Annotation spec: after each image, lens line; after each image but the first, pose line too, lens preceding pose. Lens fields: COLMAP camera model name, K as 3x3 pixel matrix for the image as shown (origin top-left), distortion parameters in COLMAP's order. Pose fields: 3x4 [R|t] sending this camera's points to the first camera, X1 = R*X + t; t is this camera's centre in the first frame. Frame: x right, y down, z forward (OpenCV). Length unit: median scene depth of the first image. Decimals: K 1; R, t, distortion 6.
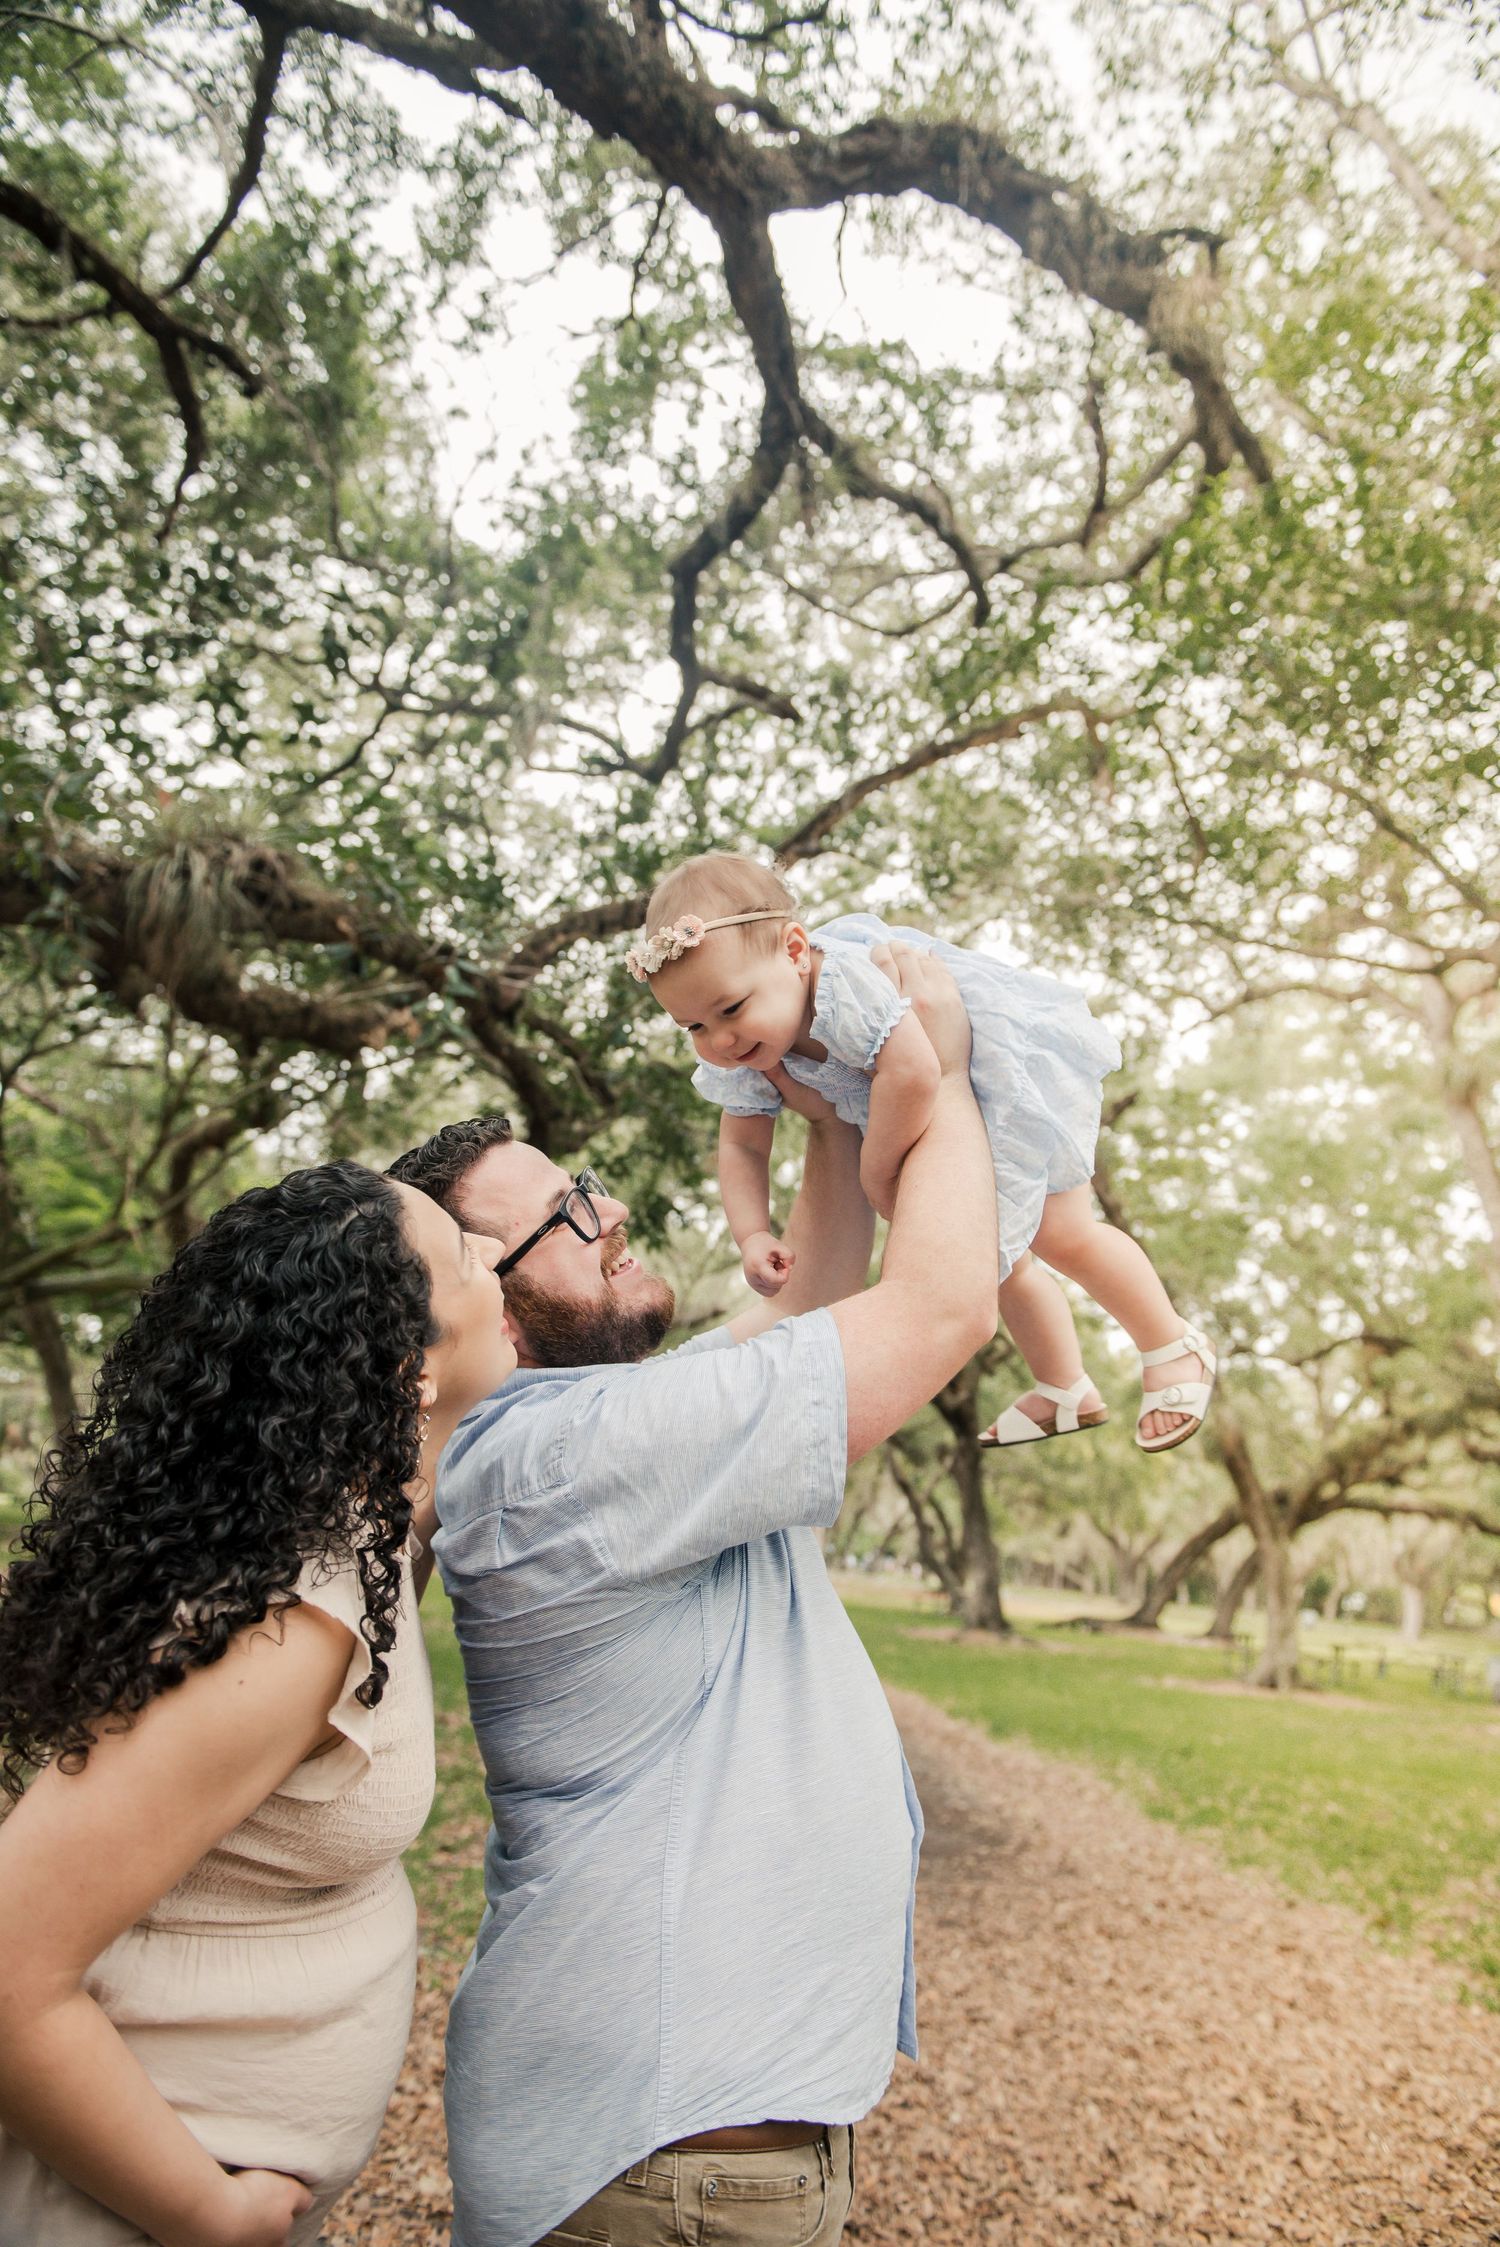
lens RADIAL K [[1460.1, 0, 750.0], [0, 1460.1, 1123.5], [0, 0, 1]] dist [-0.088459, -0.000440]
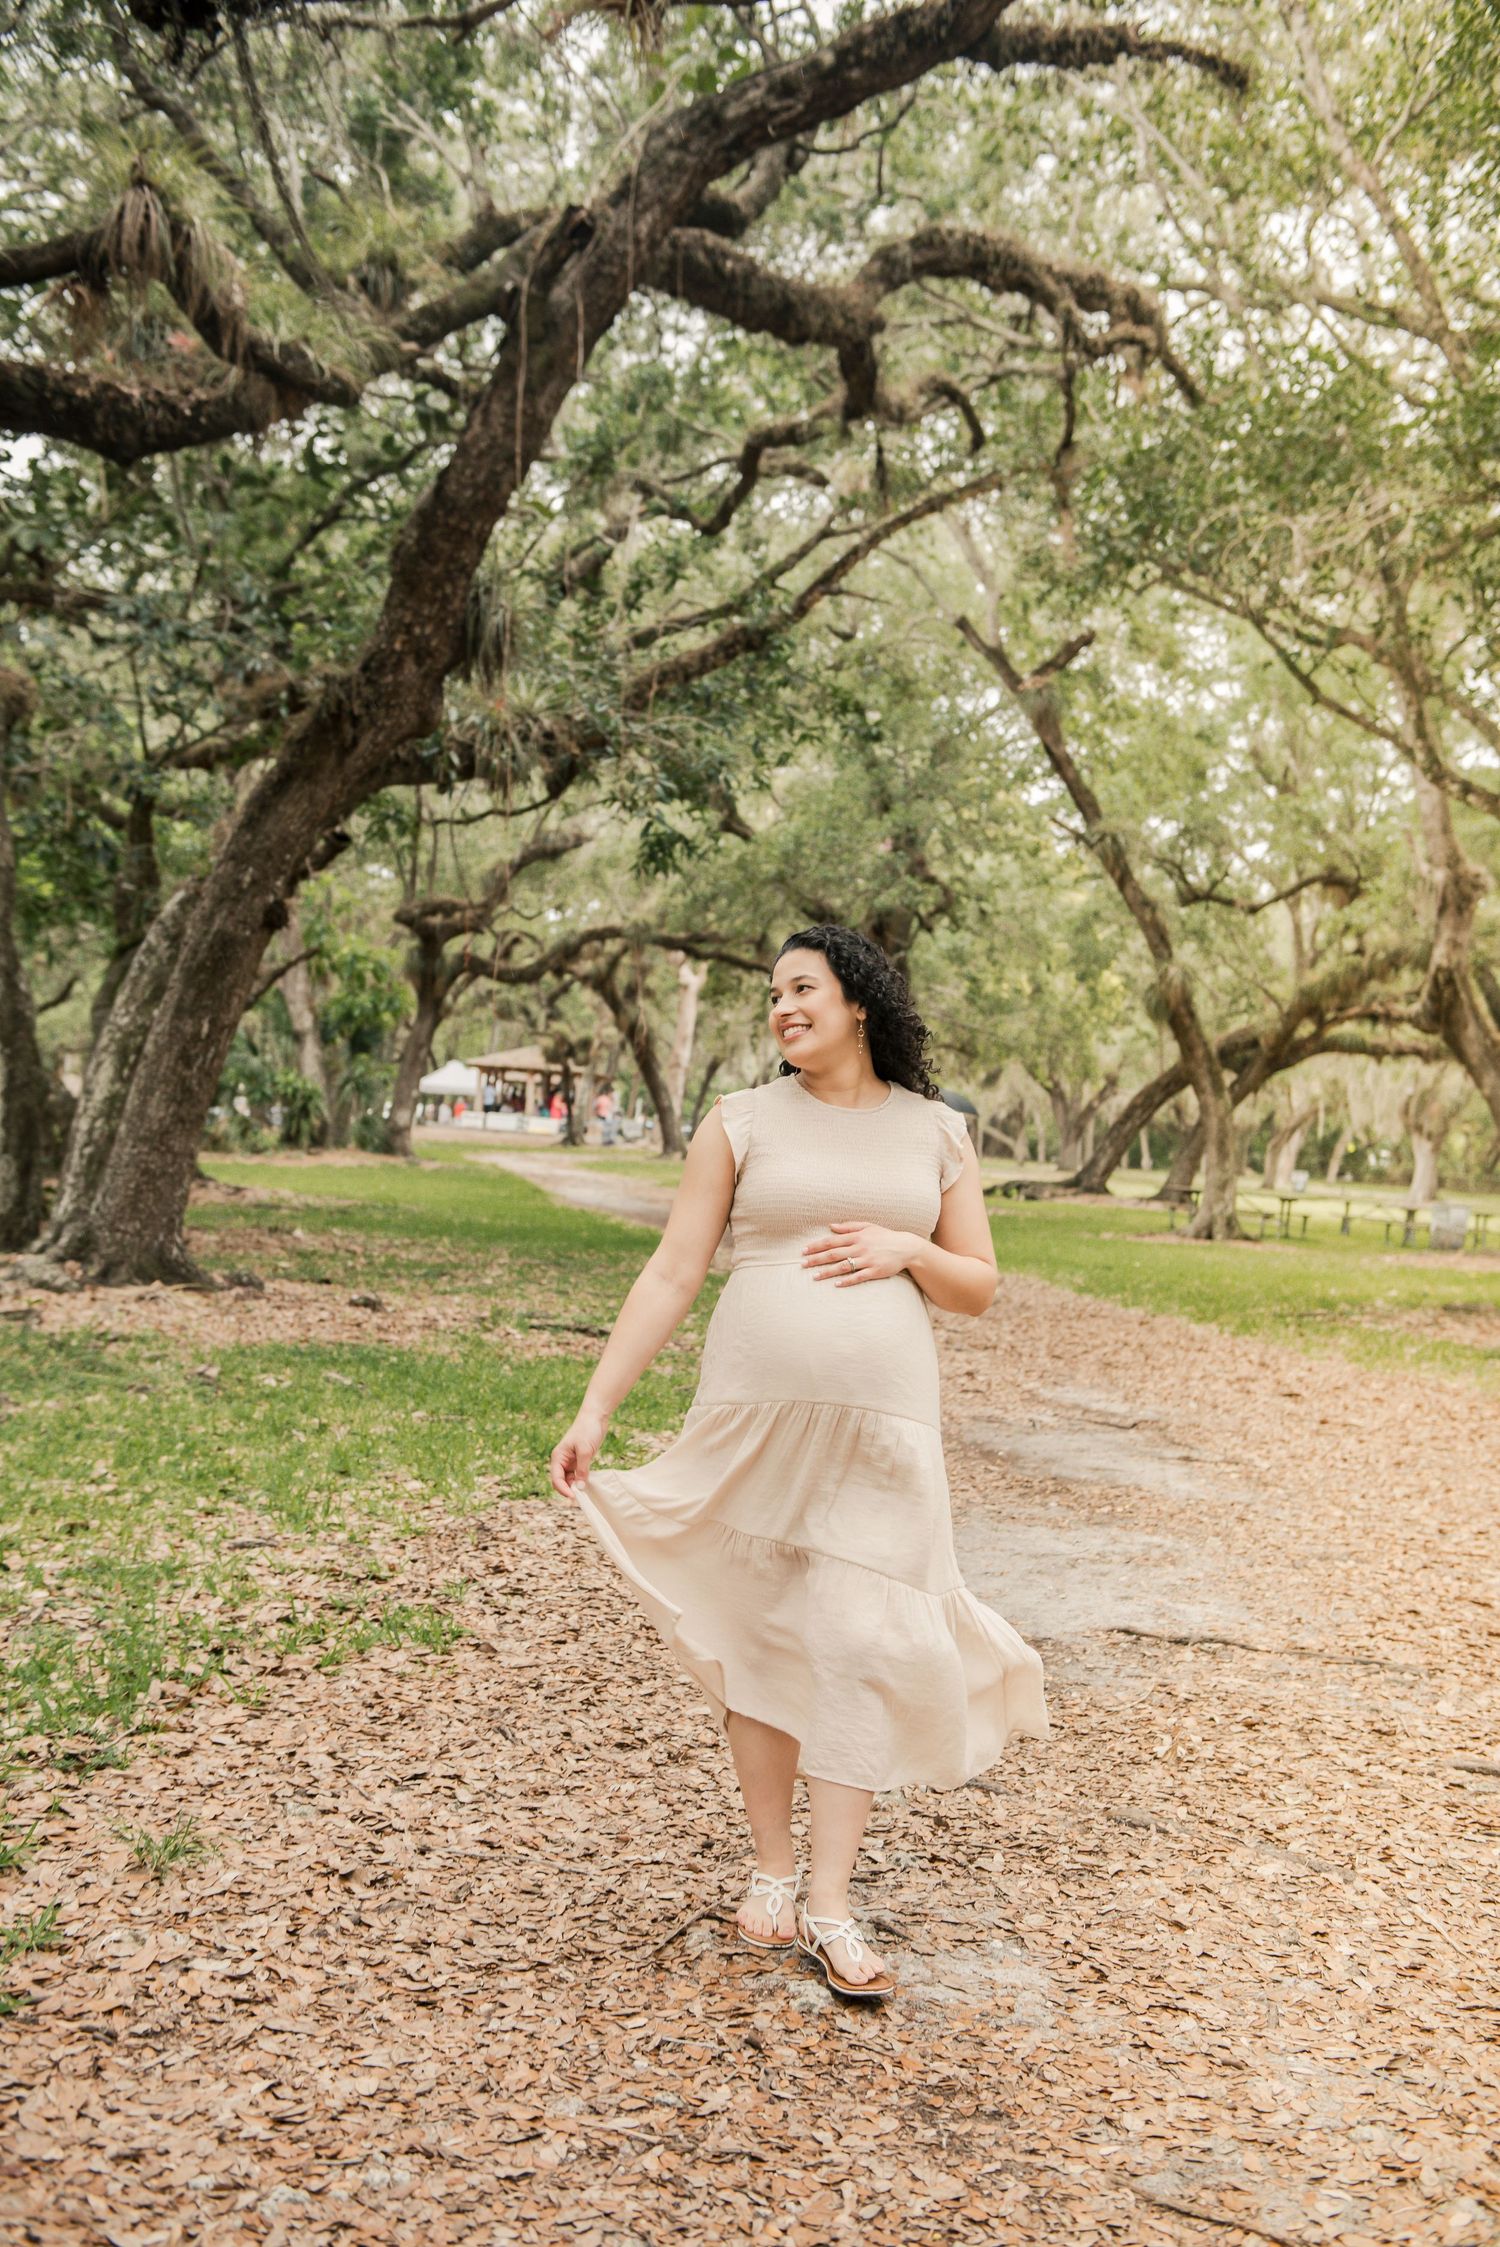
lens RADIAL K [[2446.0, 0, 750.0], [0, 2446.0, 1123.5], [0, 0, 1]] dist [0.019135, 0.003457]
pose [[0.992624, -0.043835, 0.113032, -0.099272], [0.009449, 0.957480, 0.288344, -0.122882], [-0.120866, -0.285149, 0.950832, -0.390827]]
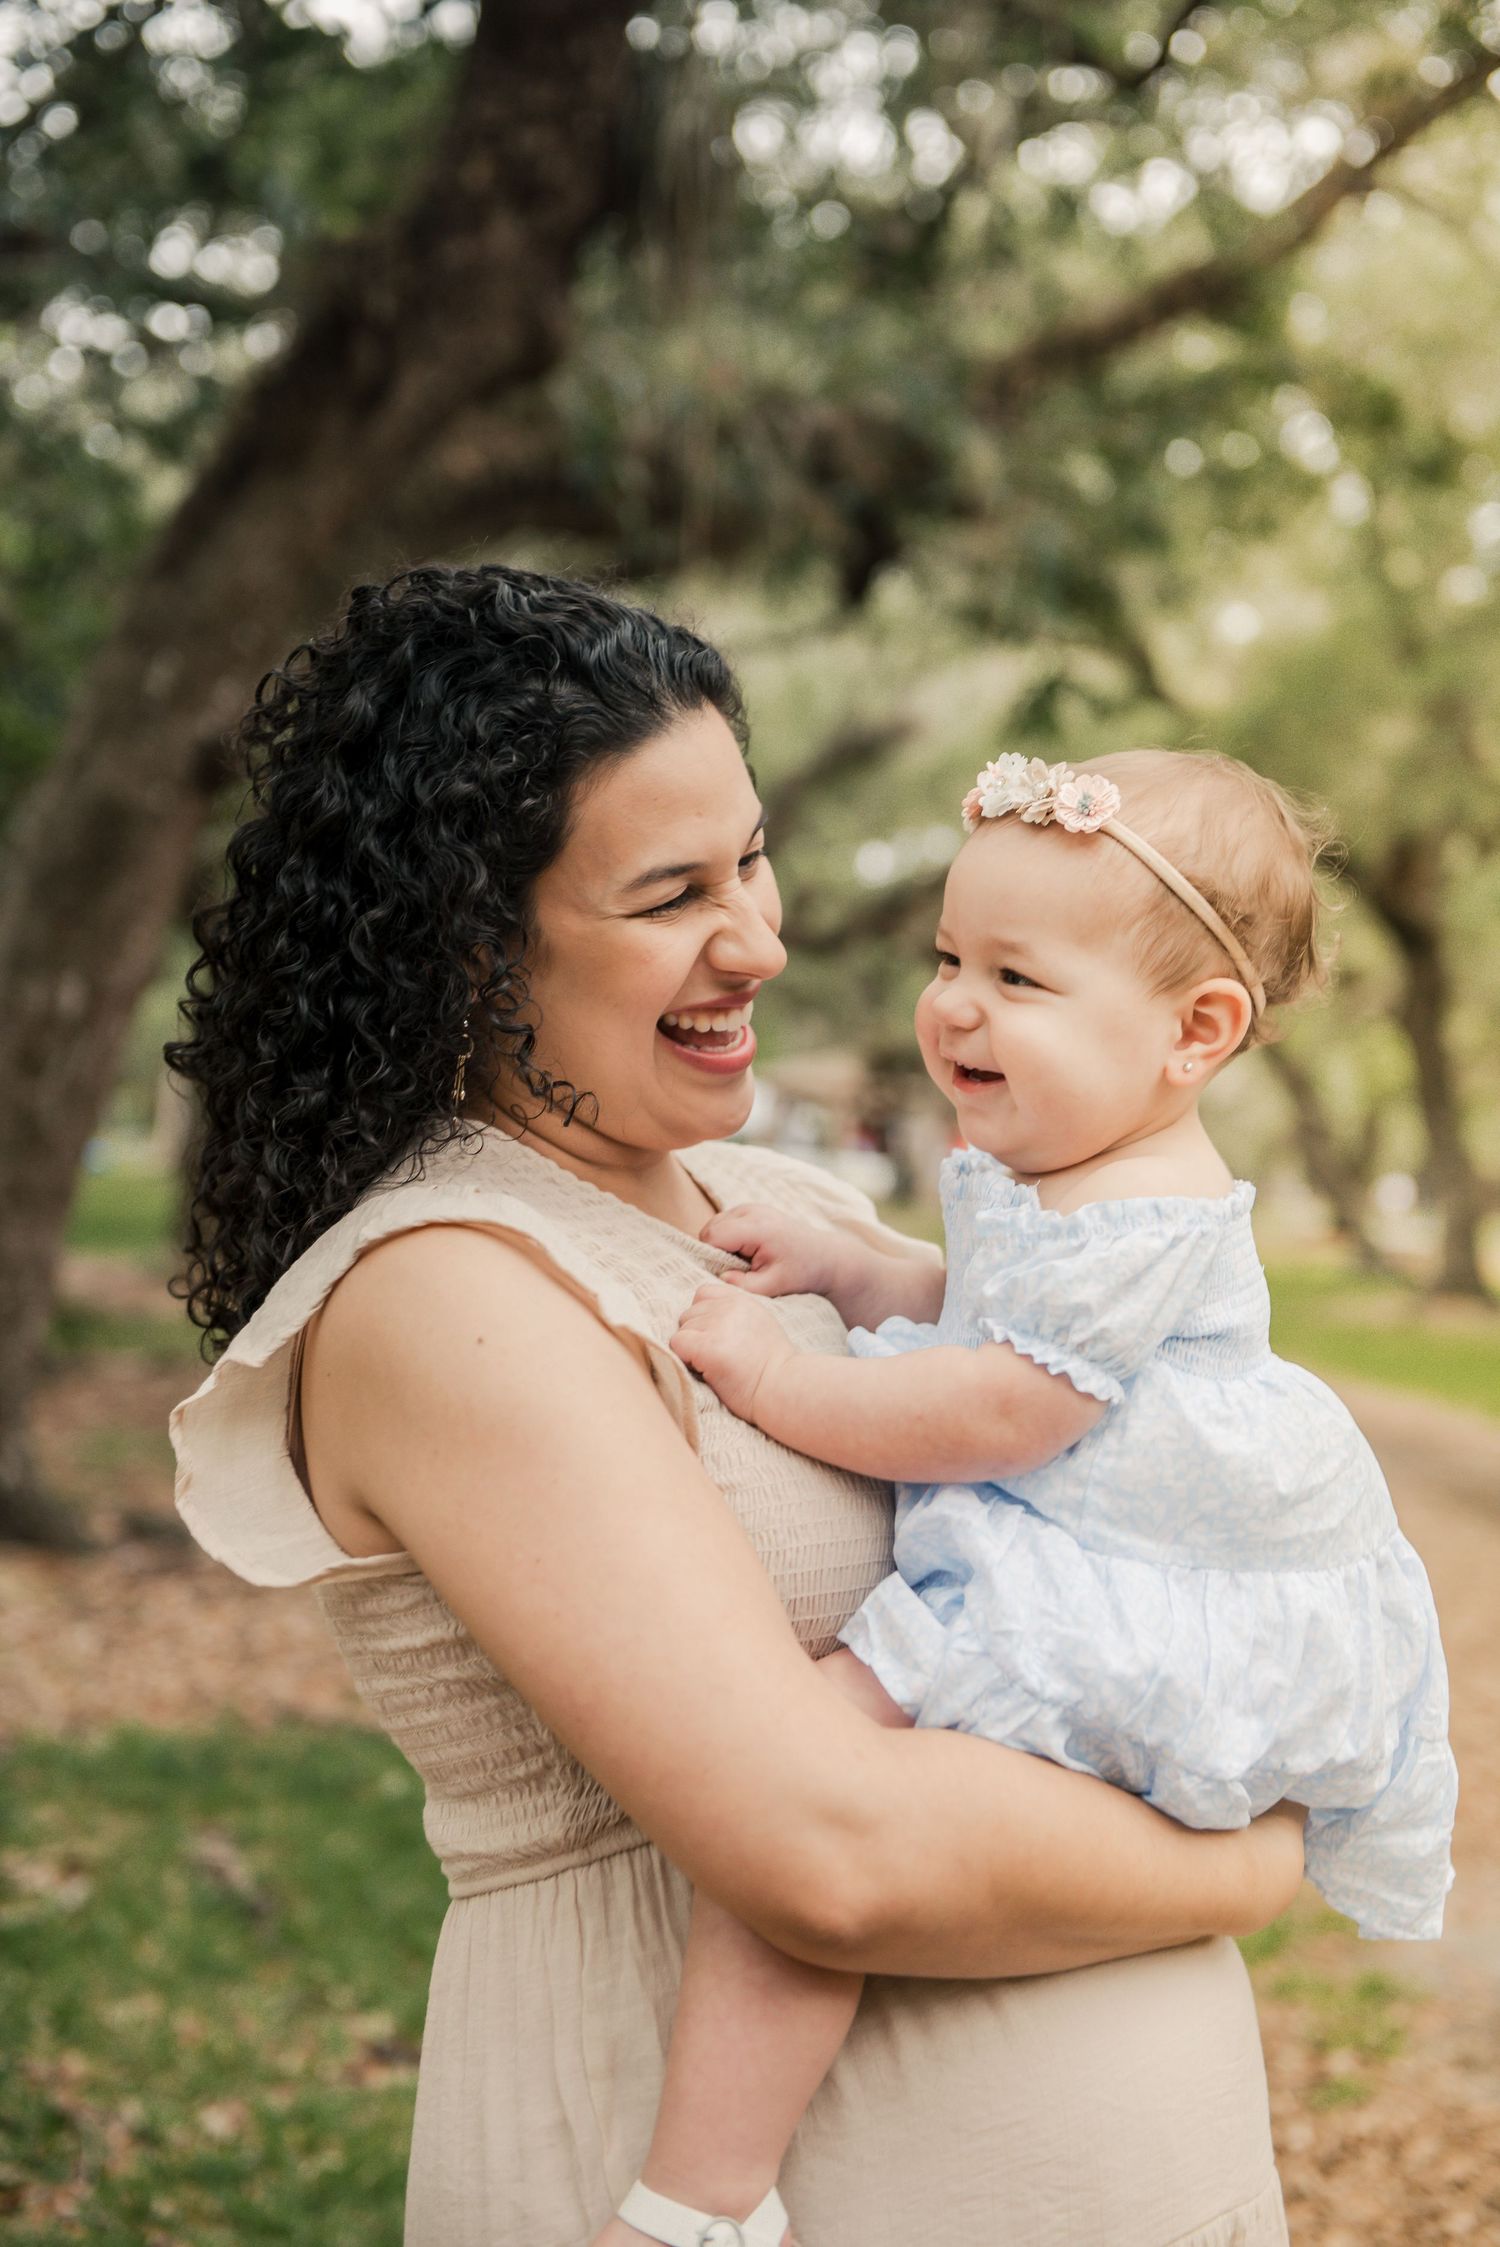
lens RADIAL K [[3525.9, 0, 750.0], [0, 3525.9, 1123.5], [0, 0, 1]] dist [-0.006928, -0.016653]
pose [[0.999060, -0.043125, -0.004337, -0.089861], [0.042685, 0.961571, 0.271218, -0.088999], [-0.007526, -0.271149, 0.962508, -0.272289]]
